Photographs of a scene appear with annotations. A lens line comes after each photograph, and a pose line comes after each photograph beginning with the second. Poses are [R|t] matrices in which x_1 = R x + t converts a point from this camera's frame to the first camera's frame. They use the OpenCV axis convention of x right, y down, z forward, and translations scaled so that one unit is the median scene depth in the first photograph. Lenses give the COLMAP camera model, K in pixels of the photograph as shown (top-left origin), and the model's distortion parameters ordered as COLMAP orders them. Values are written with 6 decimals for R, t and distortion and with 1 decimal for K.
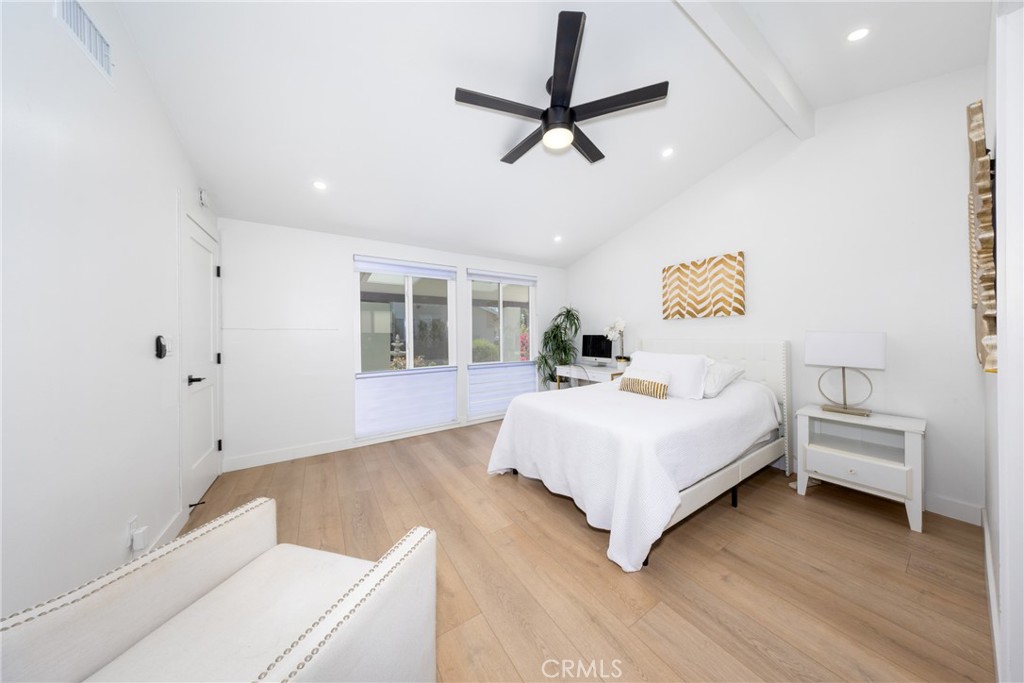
lens RADIAL K [[302.5, 0, 516.0], [0, 302.5, 339.3], [0, 0, 1]] dist [0.000339, 0.000044]
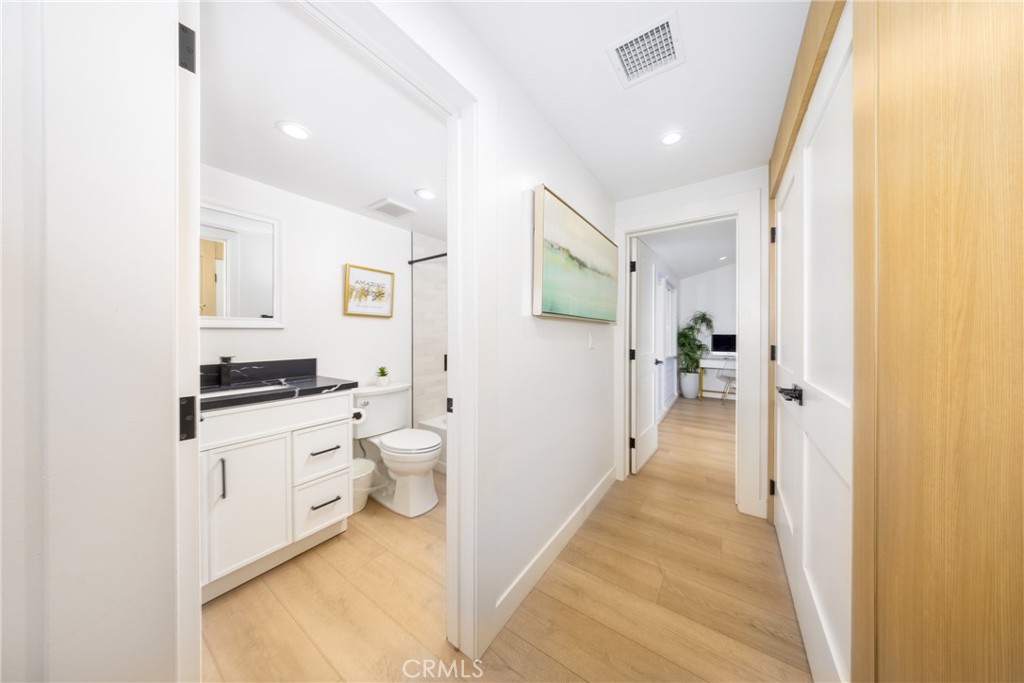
lens RADIAL K [[302.5, 0, 516.0], [0, 302.5, 339.3], [0, 0, 1]] dist [0.000339, 0.000044]
pose [[0.918339, -0.006510, 0.395742, -1.461038], [0.005550, 0.999978, 0.003570, -0.005823], [-0.395756, -0.001082, 0.918355, 0.223260]]
